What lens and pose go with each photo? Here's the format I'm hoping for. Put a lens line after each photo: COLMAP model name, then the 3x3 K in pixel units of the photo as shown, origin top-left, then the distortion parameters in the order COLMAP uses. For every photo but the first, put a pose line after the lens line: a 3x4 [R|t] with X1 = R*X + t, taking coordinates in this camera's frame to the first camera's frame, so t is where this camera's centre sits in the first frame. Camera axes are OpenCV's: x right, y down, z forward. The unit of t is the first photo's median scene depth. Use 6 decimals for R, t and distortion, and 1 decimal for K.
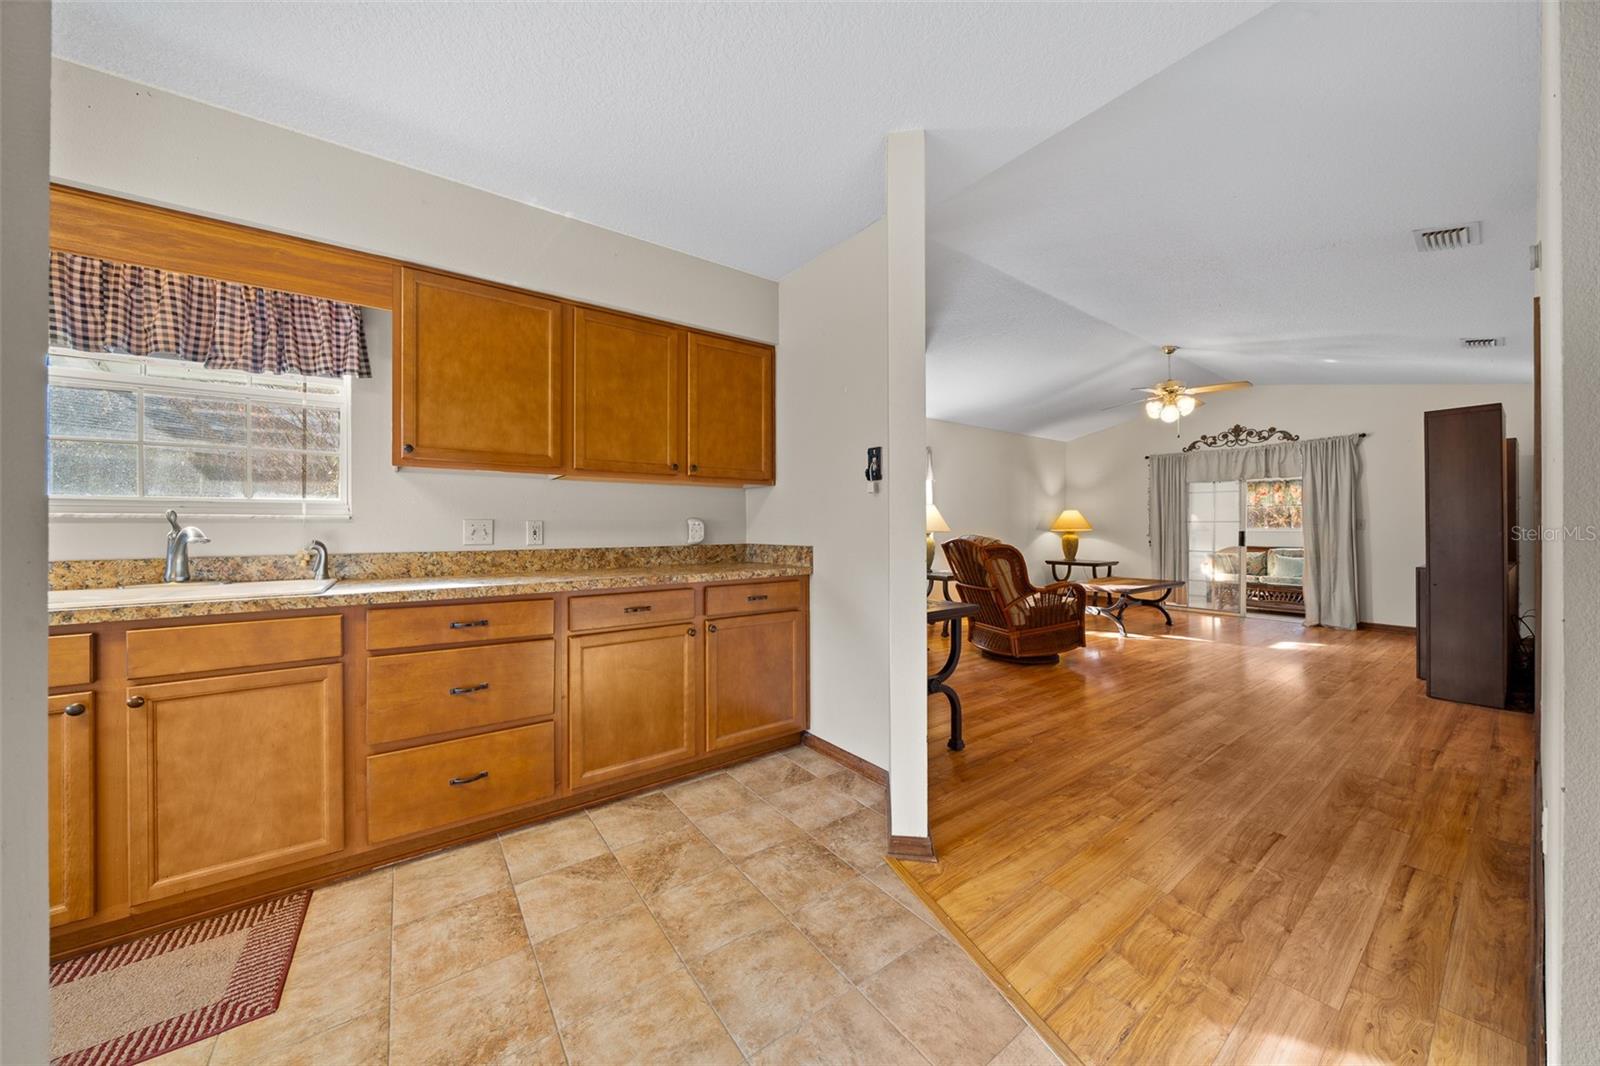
lens RADIAL K [[546.0, 0, 804.3], [0, 546.0, 525.6], [0, 0, 1]] dist [-0.001490, -0.000053]
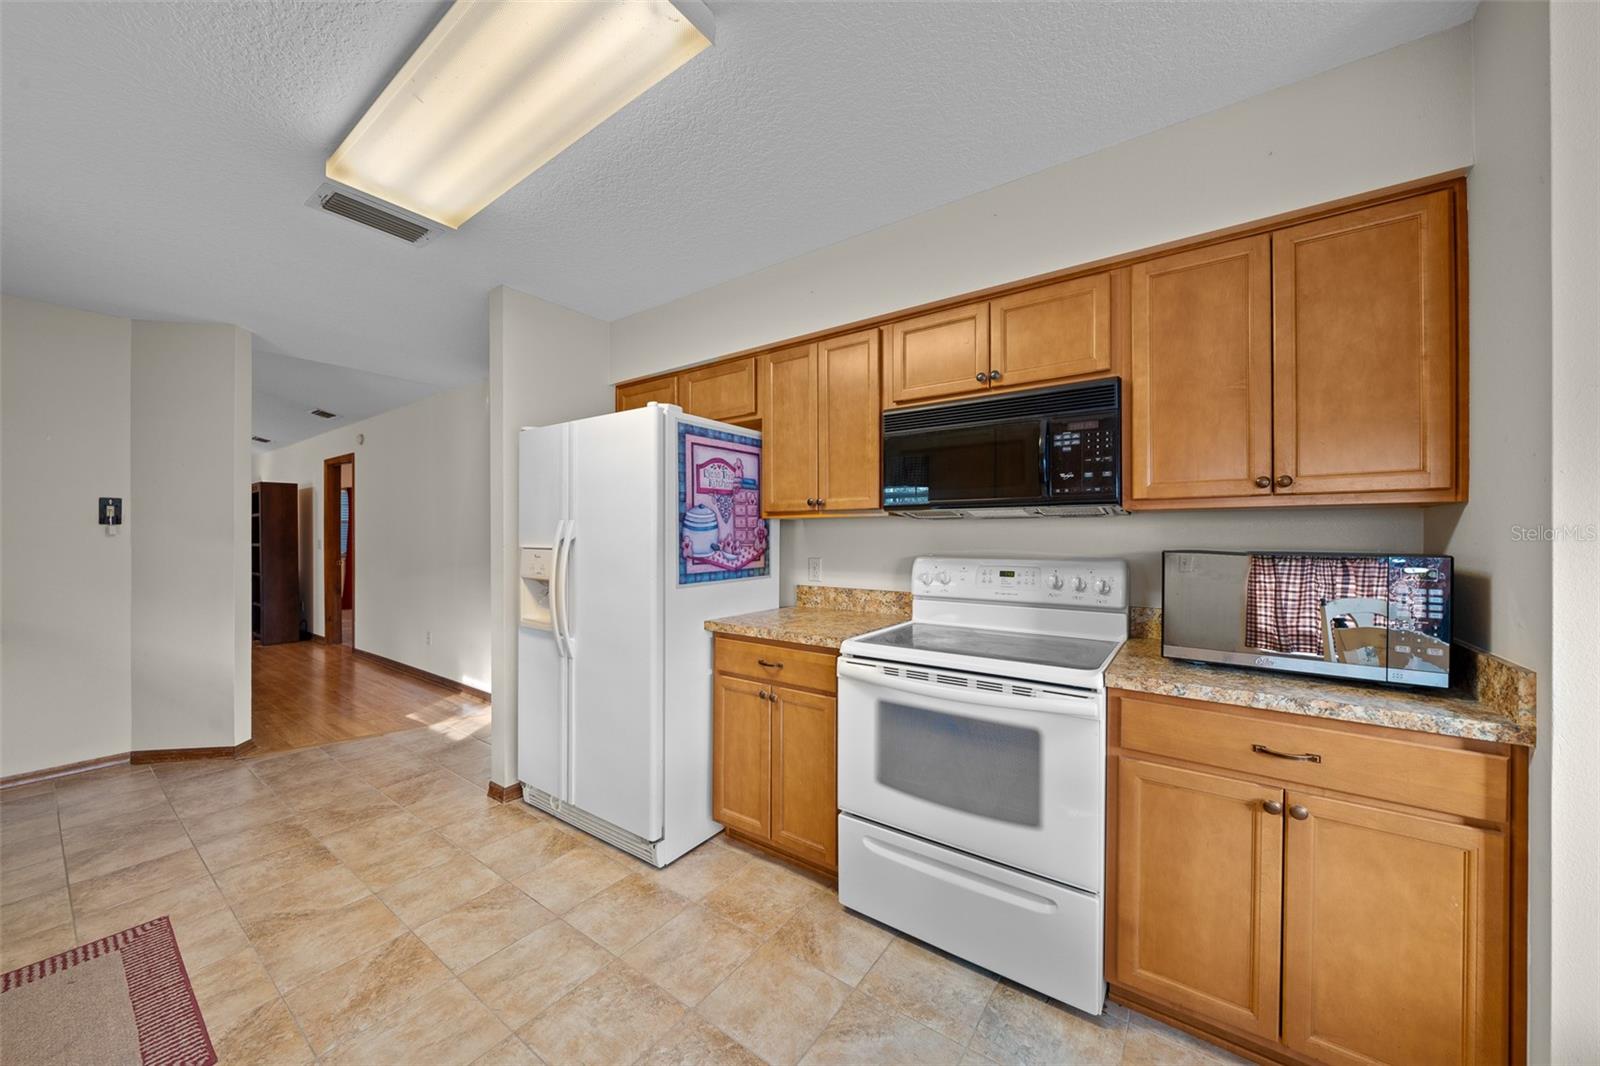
lens RADIAL K [[551.3, 0, 800.2], [0, 551.3, 537.6], [0, 0, 1]] dist [0.000444, -0.000063]
pose [[-0.322422, -0.002629, 0.946592, -0.629576], [-0.007666, 0.999971, 0.000166, -0.026494], [-0.946565, -0.007203, -0.322433, -0.025981]]
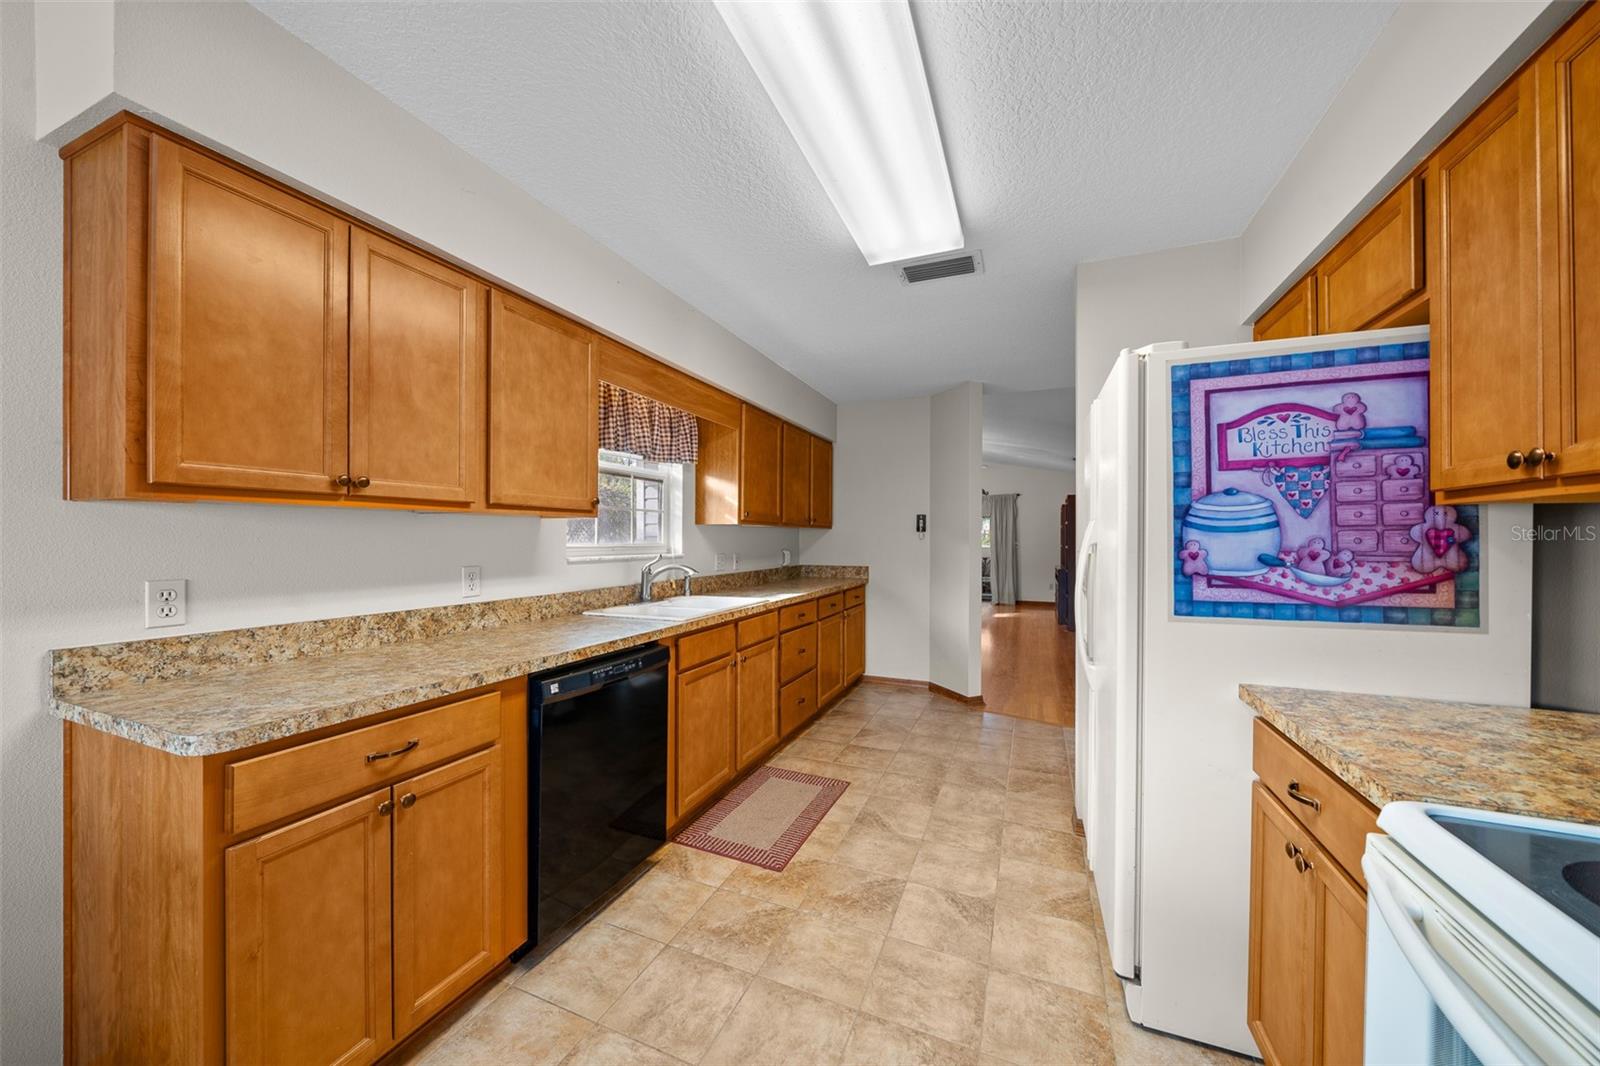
lens RADIAL K [[576.1, 0, 800.9], [0, 576.1, 536.9], [0, 0, 1]] dist [-0.003000, -0.000112]
pose [[0.852277, 0.005029, 0.523066, -0.521919], [-0.008444, 0.999956, 0.004145, -0.028242], [-0.523022, -0.007950, 0.852282, -0.199939]]
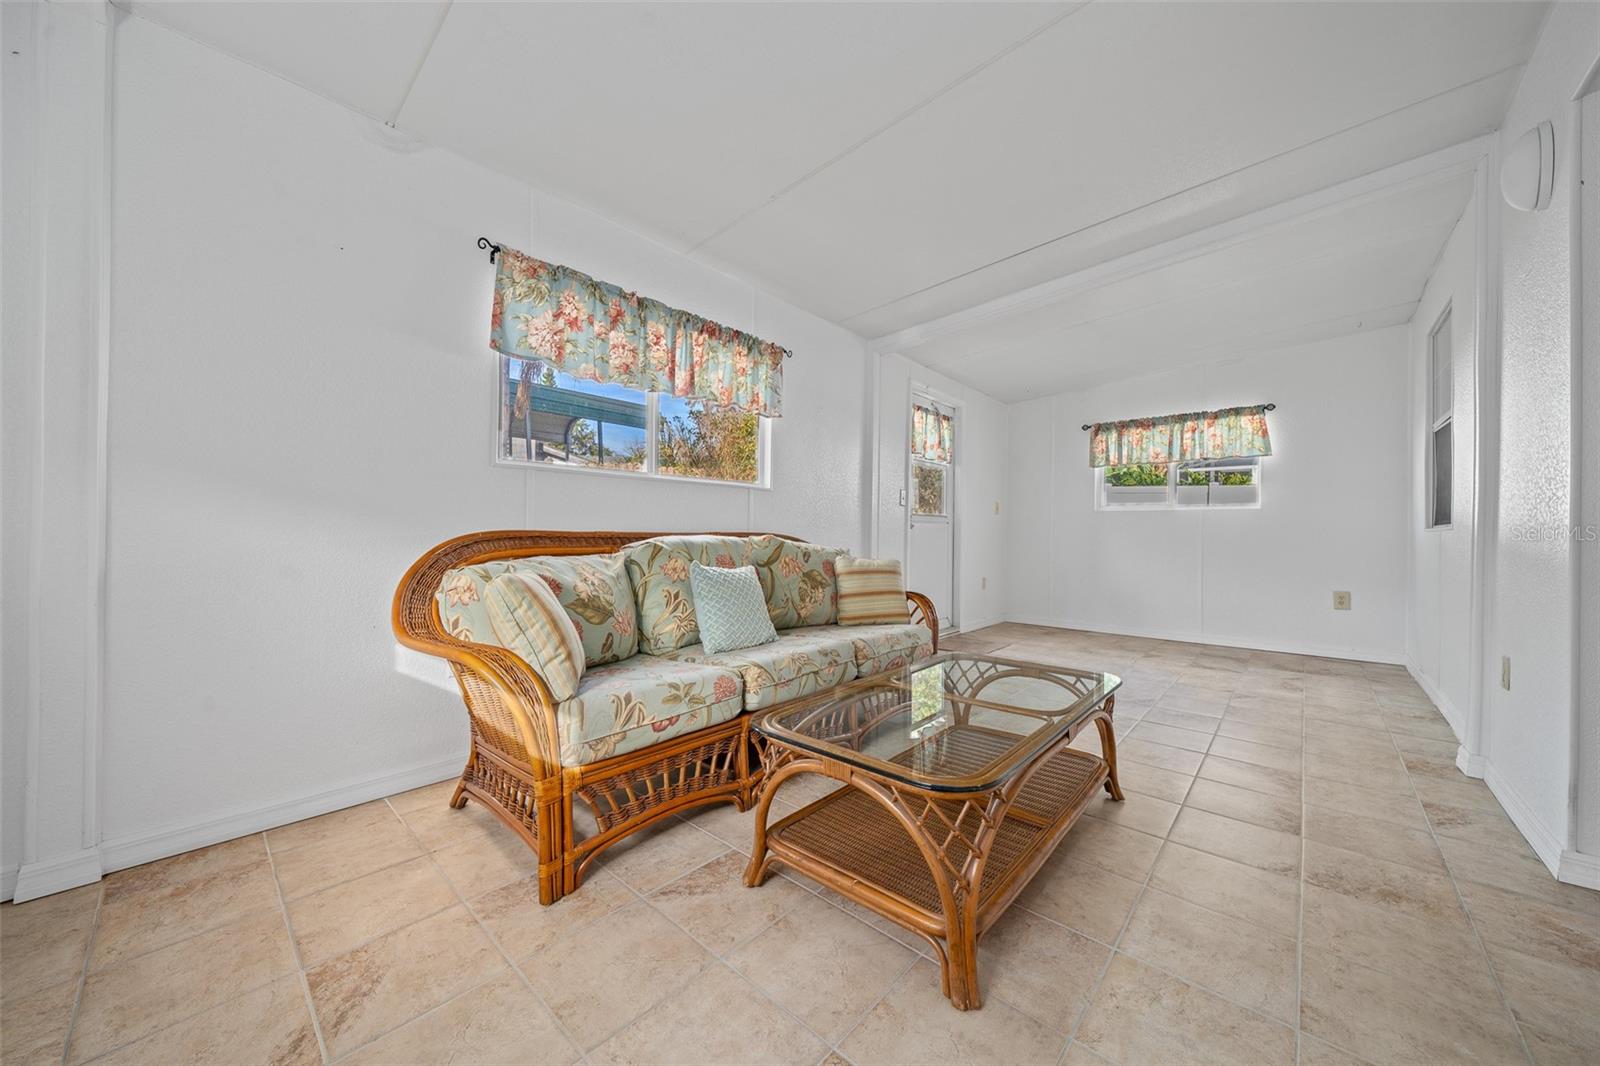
lens RADIAL K [[572.1, 0, 791.9], [0, 572.1, 531.2], [0, 0, 1]] dist [0.000437, -0.000020]
pose [[-0.202863, 0.005217, 0.979193, 0.860535], [-0.011024, 0.999910, -0.007612, 0.059871], [-0.979145, -0.012339, -0.202787, 1.453711]]
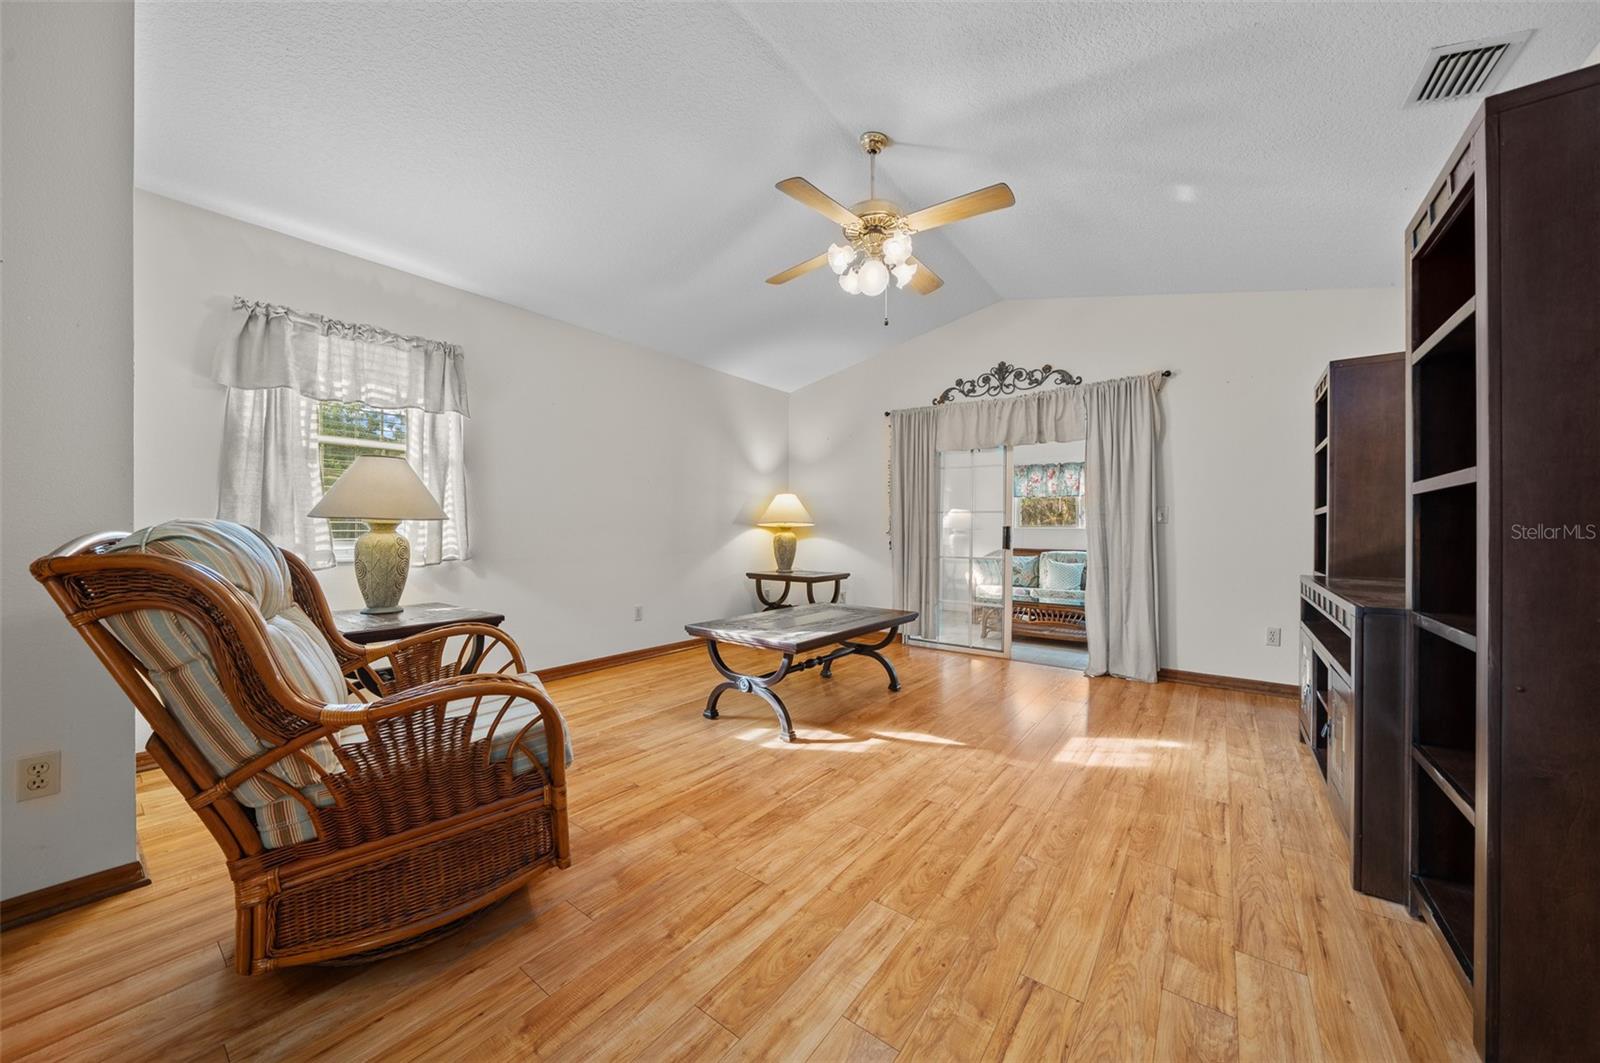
lens RADIAL K [[572.1, 0, 791.9], [0, 572.1, 529.7], [0, 0, 1]] dist [0.000437, -0.000020]
pose [[0.956900, 0.002821, 0.290404, 0.416685], [-0.004672, 0.999973, 0.005682, 0.013302], [-0.290380, -0.006794, 0.956887, 0.489948]]
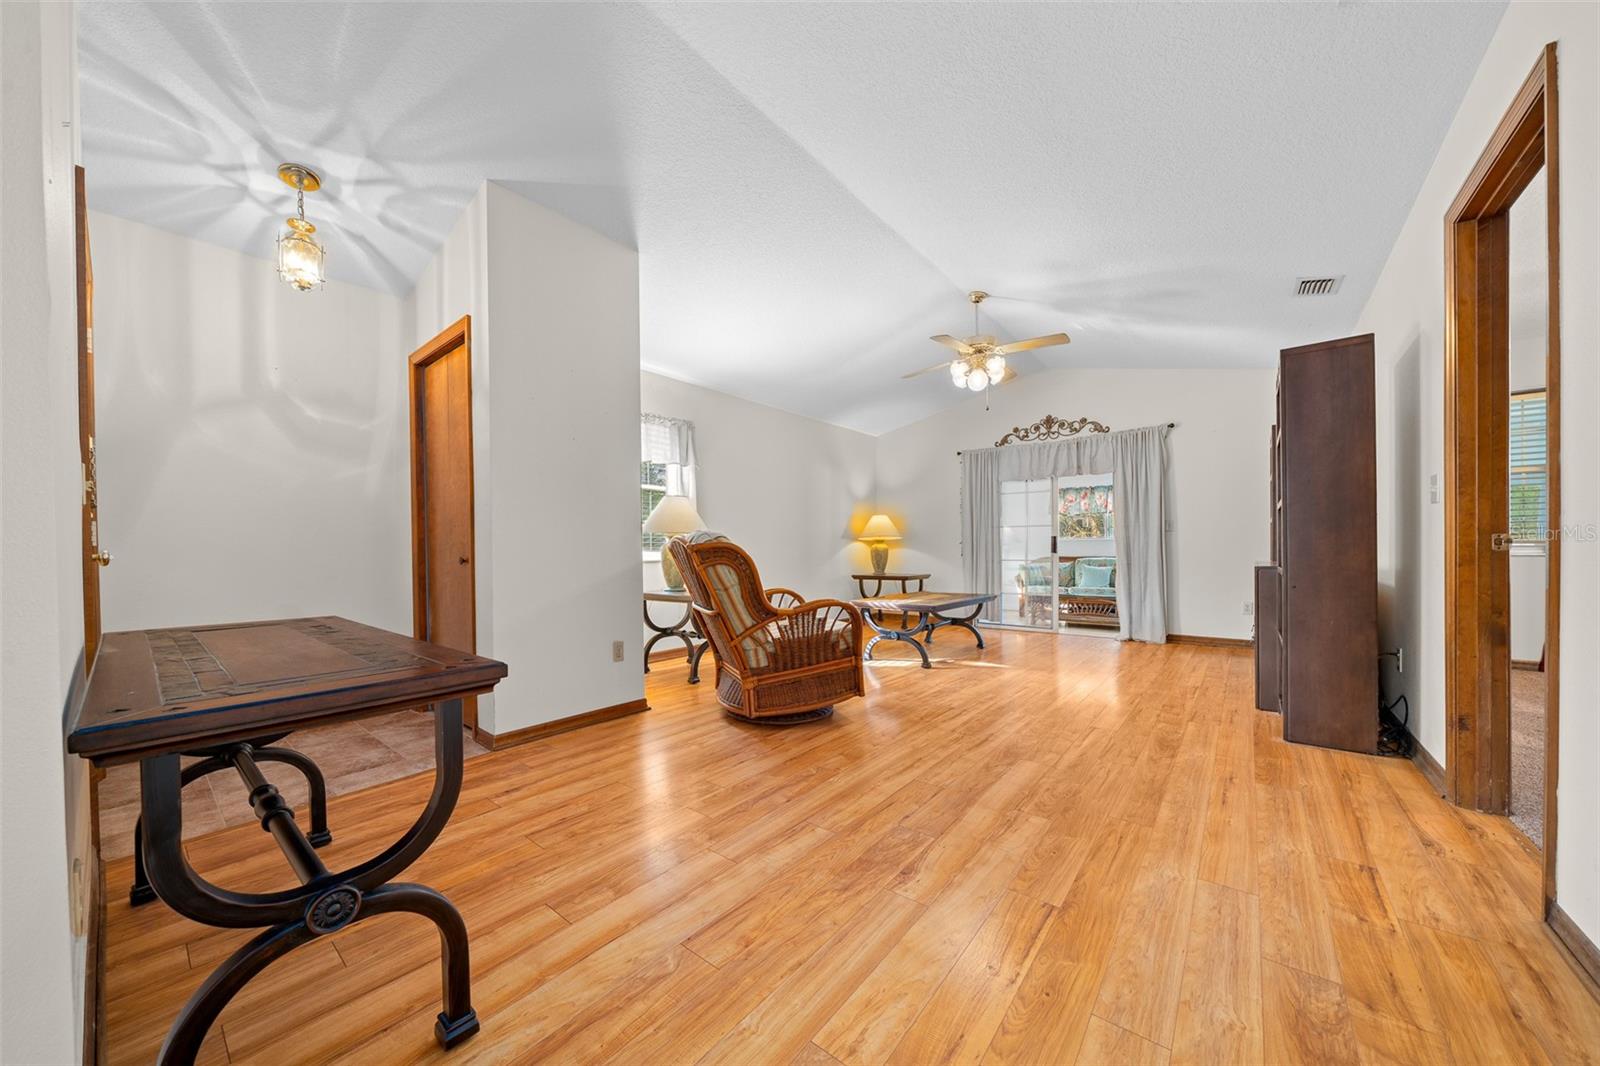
lens RADIAL K [[560.4, 0, 789.3], [0, 560.4, 550.1], [0, 0, 1]] dist [-0.001188, -0.000150]
pose [[0.969719, -0.007378, 0.244113, 0.192551], [0.006730, 0.999971, 0.003488, 0.030979], [-0.244132, -0.001739, 0.969740, 0.262530]]
